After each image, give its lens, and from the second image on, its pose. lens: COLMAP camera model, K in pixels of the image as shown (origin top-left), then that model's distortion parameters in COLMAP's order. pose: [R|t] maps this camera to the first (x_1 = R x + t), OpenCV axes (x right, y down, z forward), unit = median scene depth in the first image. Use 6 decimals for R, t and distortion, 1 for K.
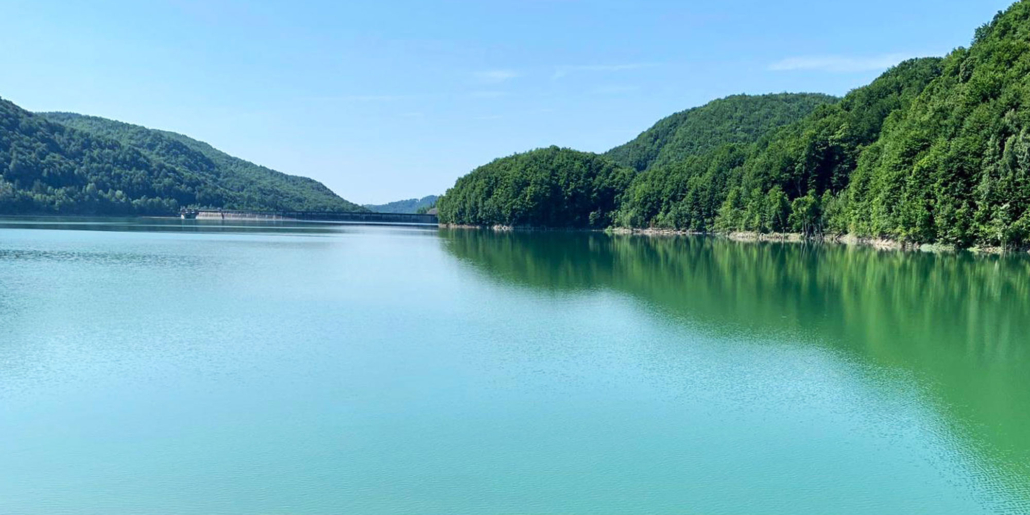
lens RADIAL K [[836.3, 0, 524.1], [0, 836.3, 257.9], [0, 0, 1]] dist [0.045633, -0.000801]
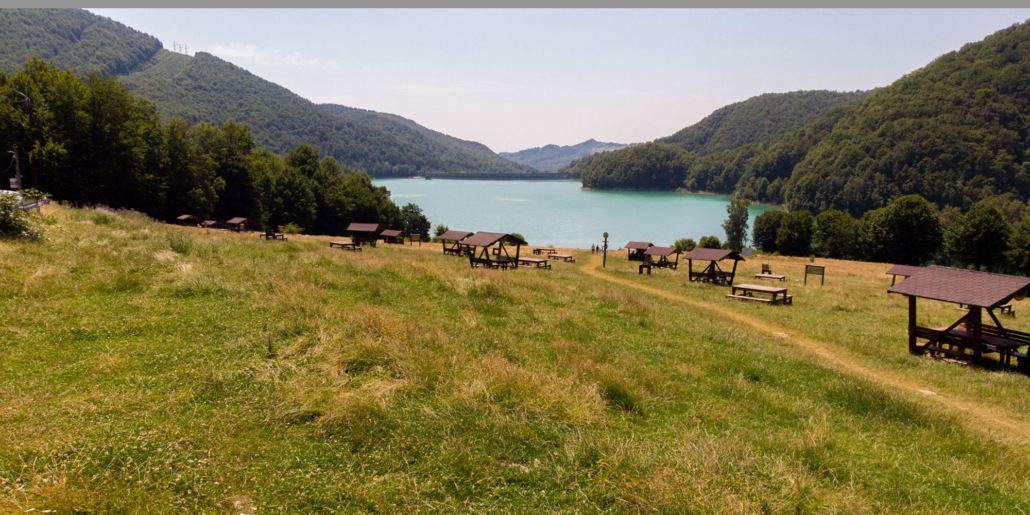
lens RADIAL K [[758.0, 0, 510.4], [0, 758.0, 279.5], [0, 0, 1]] dist [0.001192, 0.045462]
pose [[0.991987, 0.011749, -0.125794, -0.036171], [0.005437, 0.990774, 0.135415, -0.049086], [0.126225, -0.135013, 0.982771, -0.490996]]
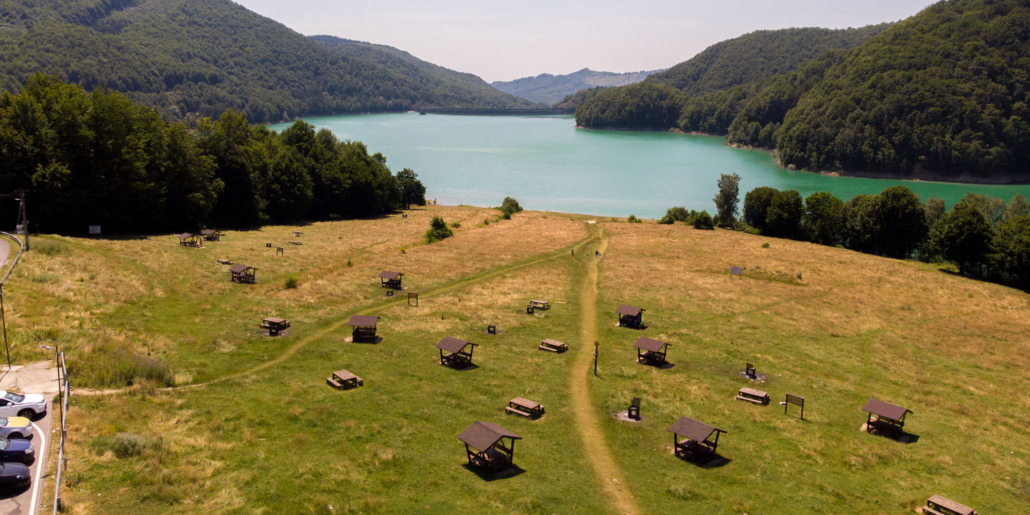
lens RADIAL K [[758.0, 0, 509.7], [0, 758.0, 200.0], [0, 0, 1]] dist [0.001192, 0.045462]
pose [[0.992865, 0.014827, -0.118319, -0.036175], [0.001602, 0.990492, 0.137564, -0.081026], [0.119234, -0.136772, 0.983401, -0.492011]]
